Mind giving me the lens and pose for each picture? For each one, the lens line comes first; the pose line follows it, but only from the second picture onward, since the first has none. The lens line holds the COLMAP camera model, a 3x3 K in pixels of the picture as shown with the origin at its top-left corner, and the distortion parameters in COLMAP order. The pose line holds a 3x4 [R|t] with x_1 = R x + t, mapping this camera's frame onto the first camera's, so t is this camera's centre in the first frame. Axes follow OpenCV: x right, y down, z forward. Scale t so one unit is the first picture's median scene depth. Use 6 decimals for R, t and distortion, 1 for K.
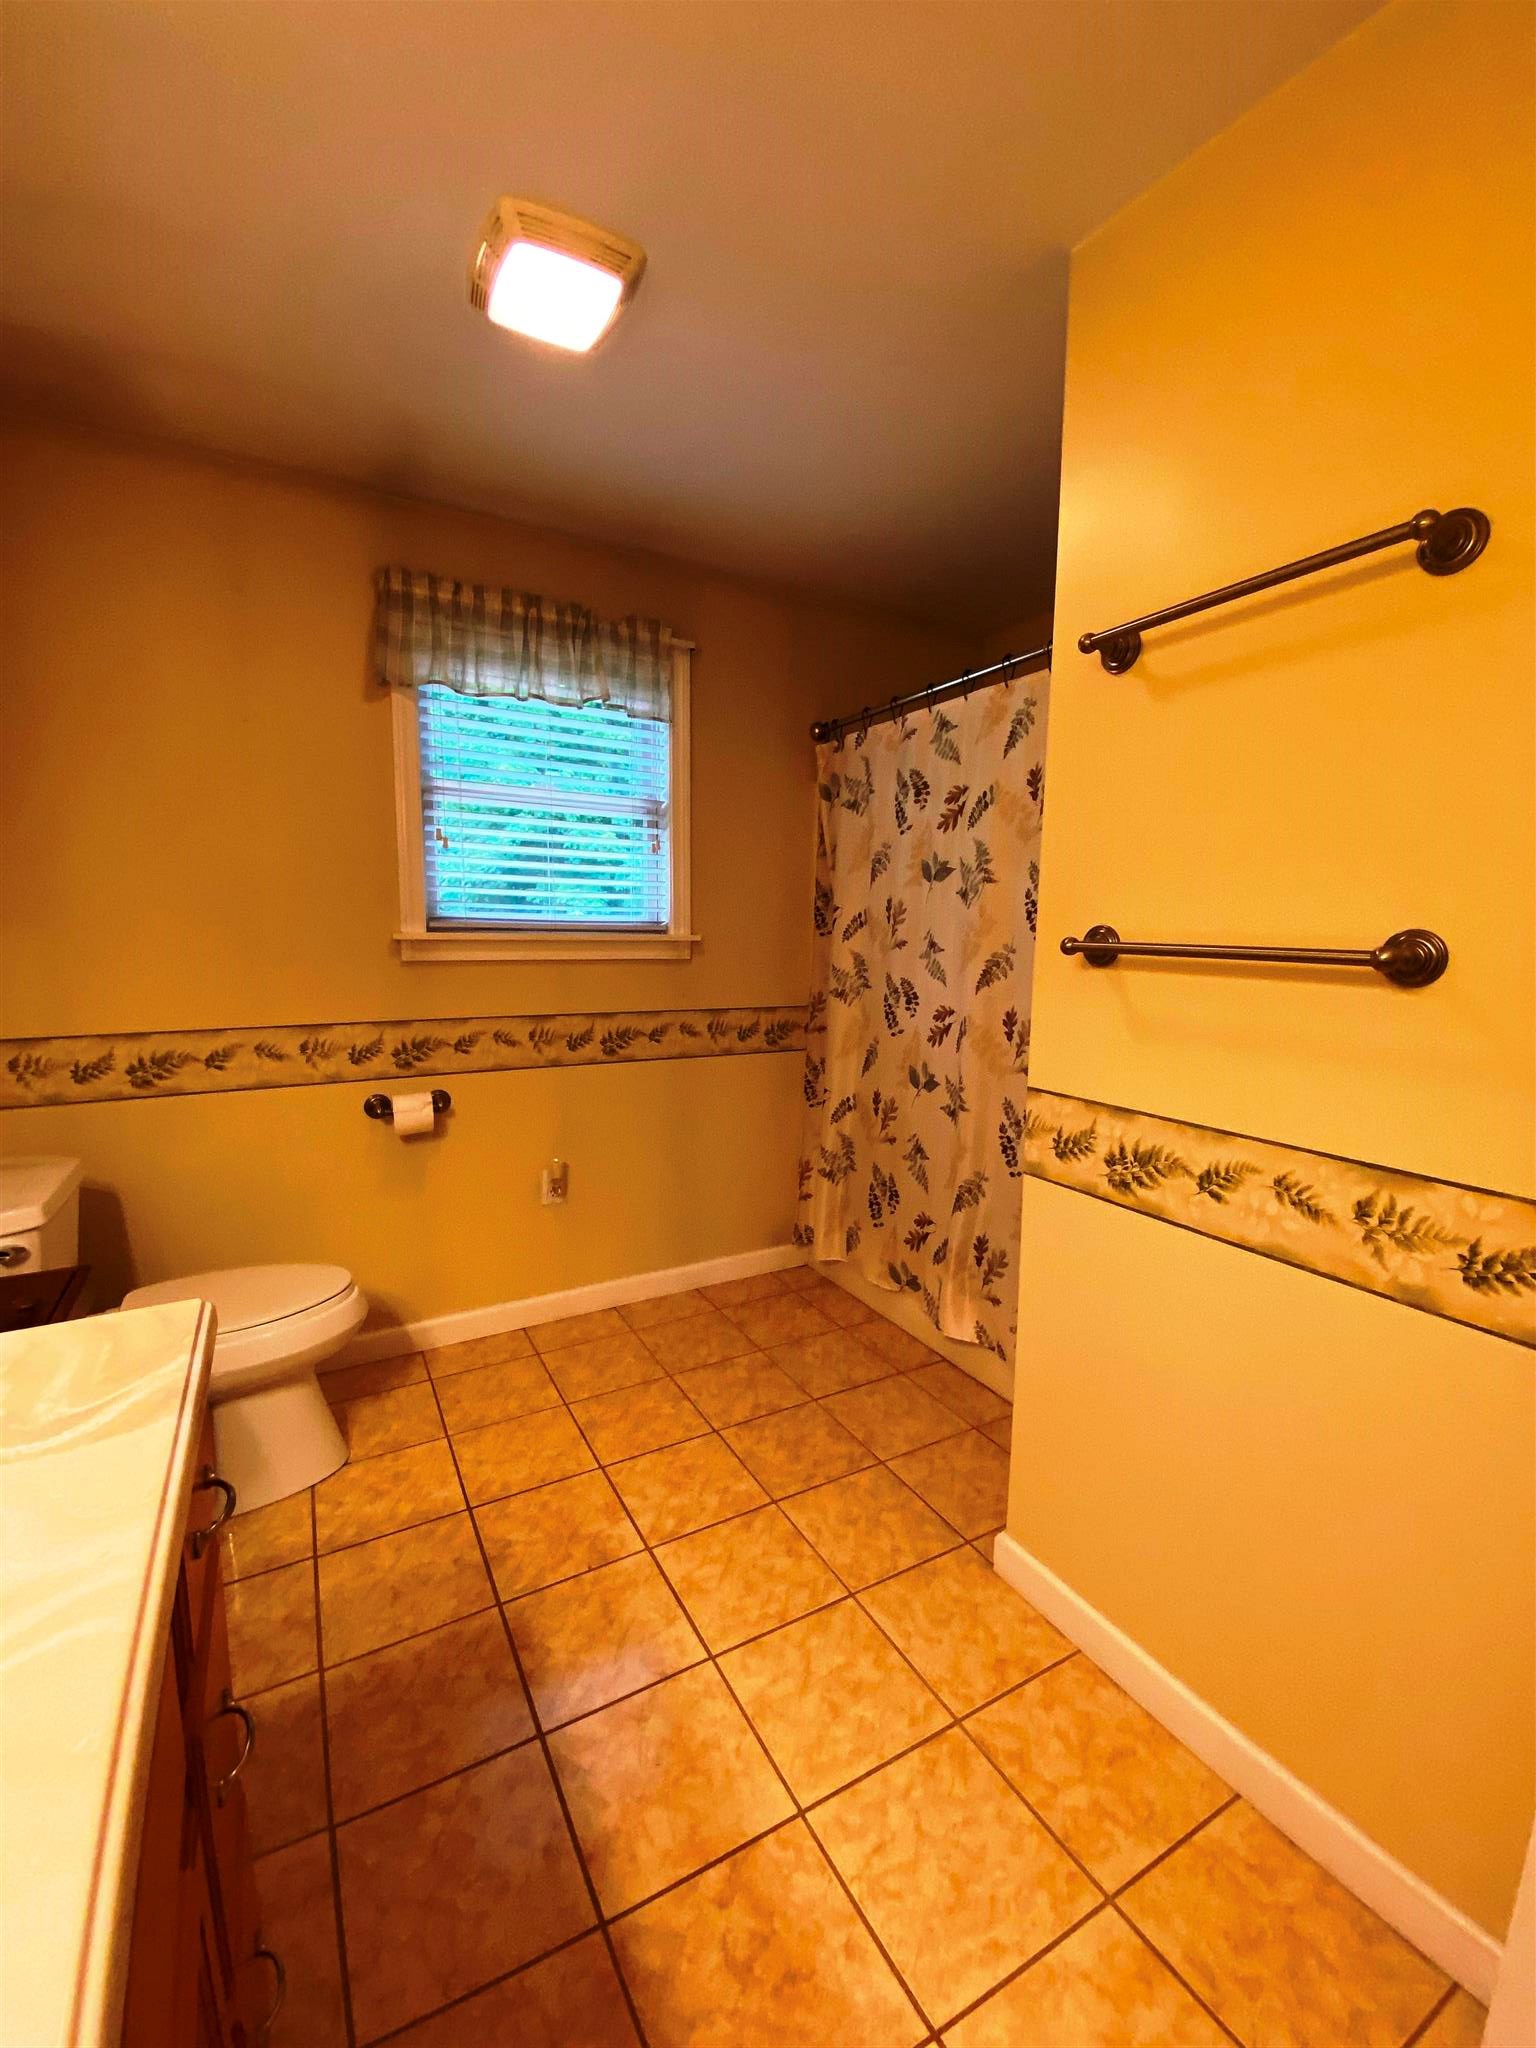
lens RADIAL K [[832.7, 0, 769.8], [0, 832.7, 1023.8], [0, 0, 1]] dist [0.023269, -0.021805]
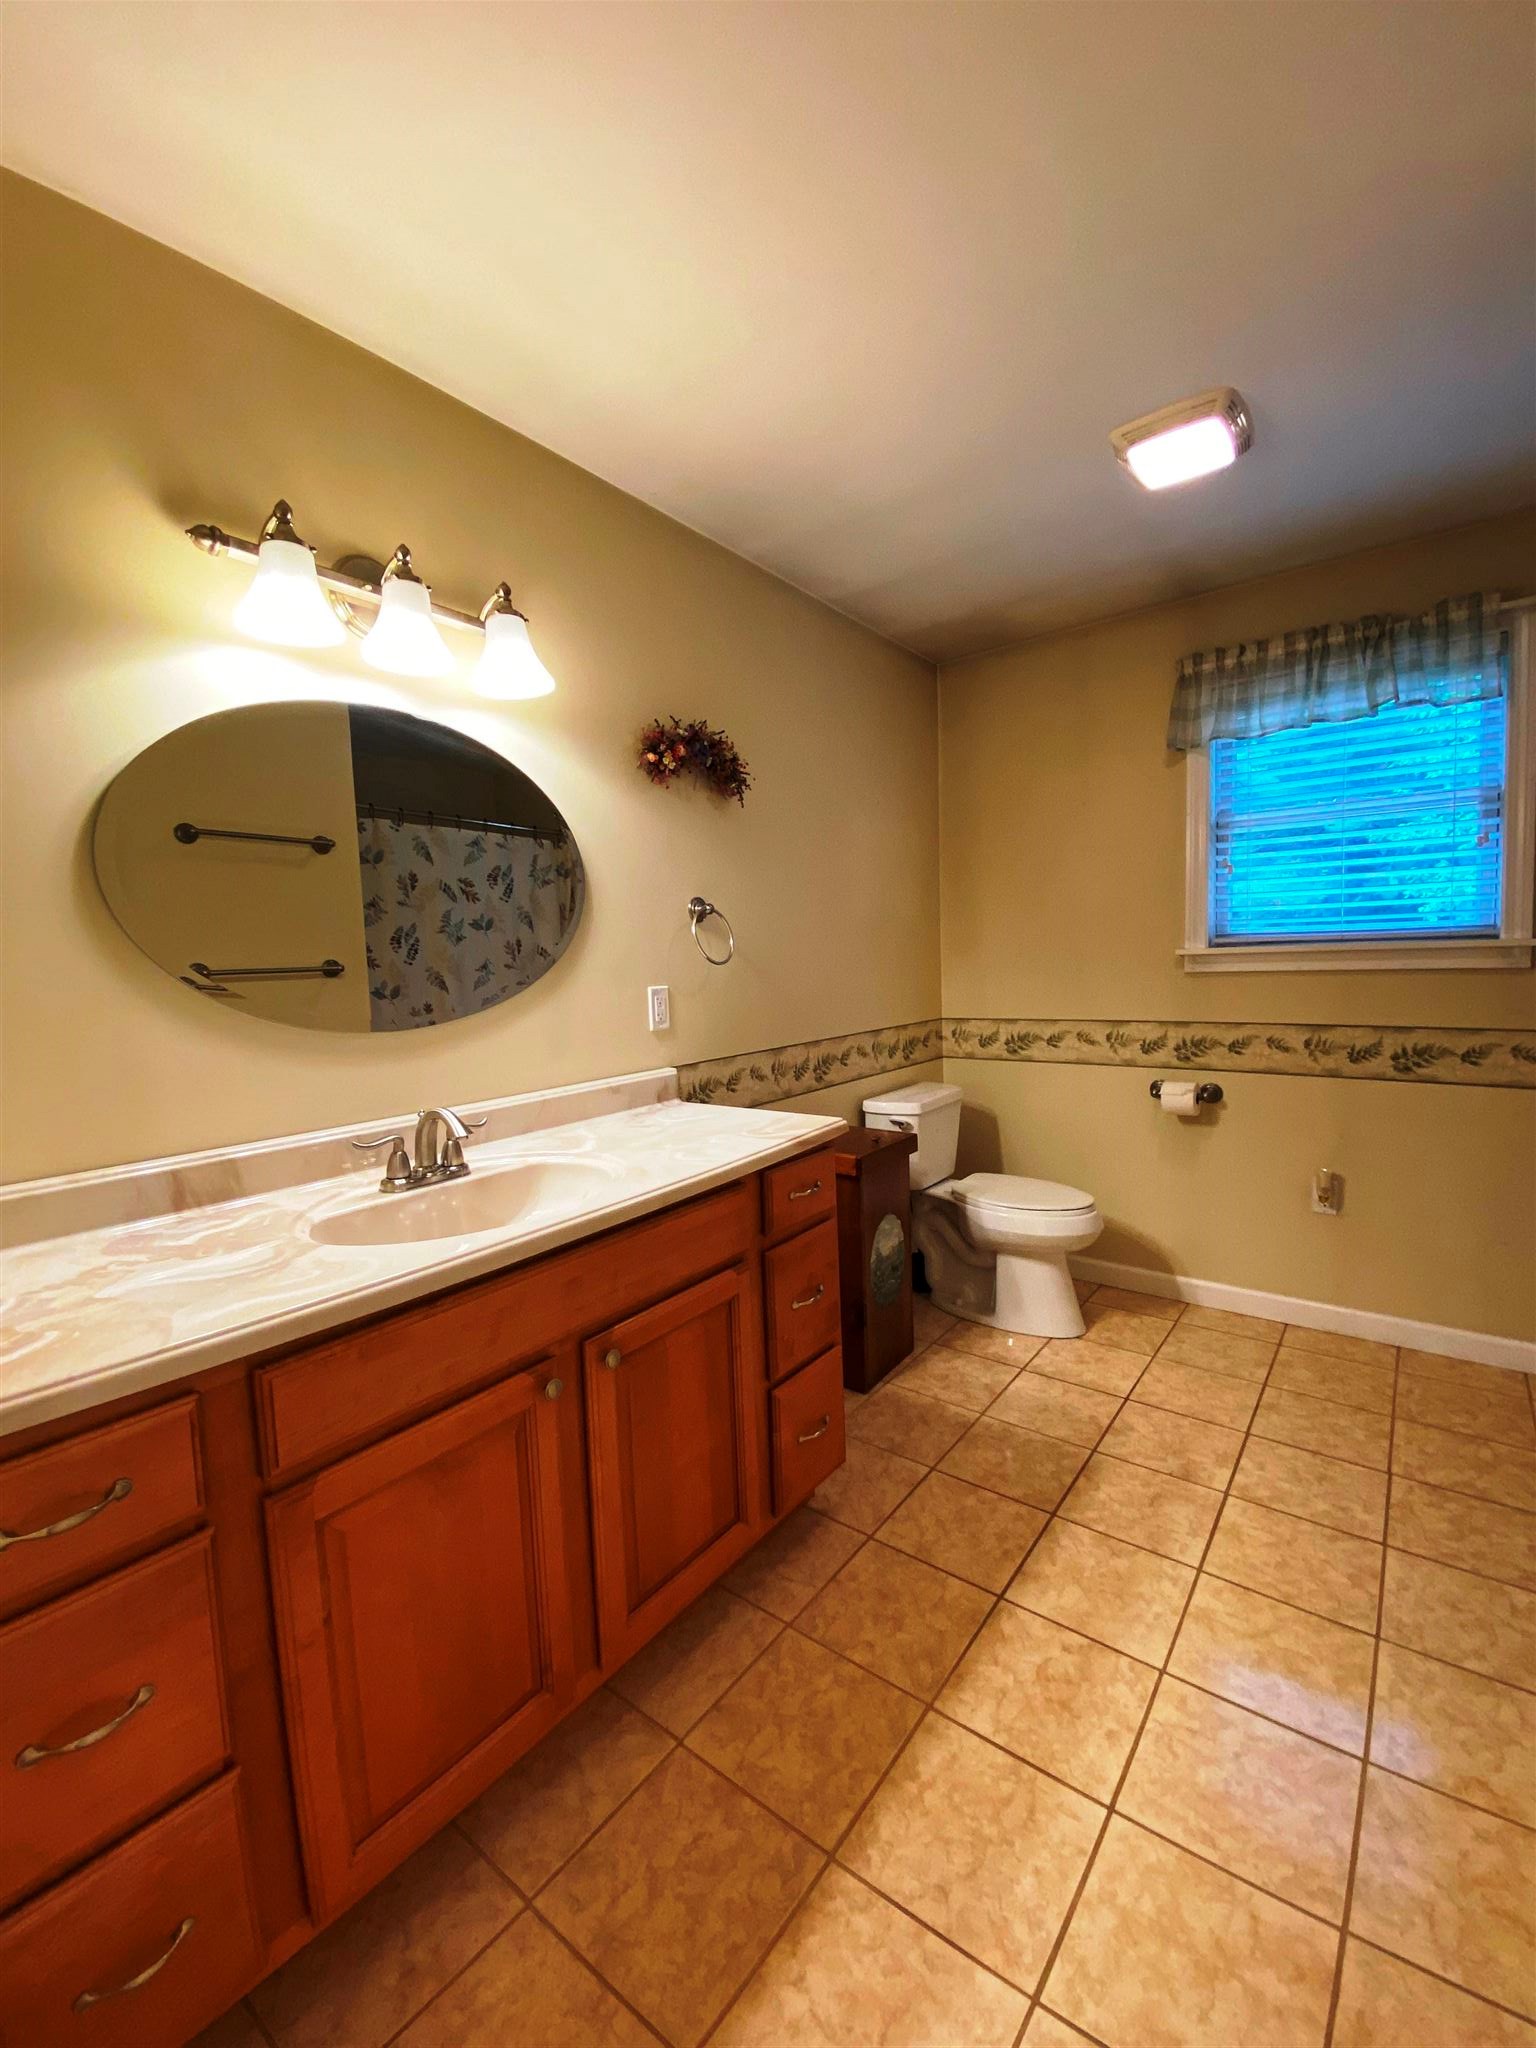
lens RADIAL K [[832.7, 0, 769.8], [0, 832.7, 1023.8], [0, 0, 1]] dist [0.023269, -0.021805]
pose [[0.385349, 0.051549, -0.921330, 0.463704], [-0.068771, 0.997266, 0.027033, 0.008068], [0.920205, 0.052944, 0.387840, -0.022753]]
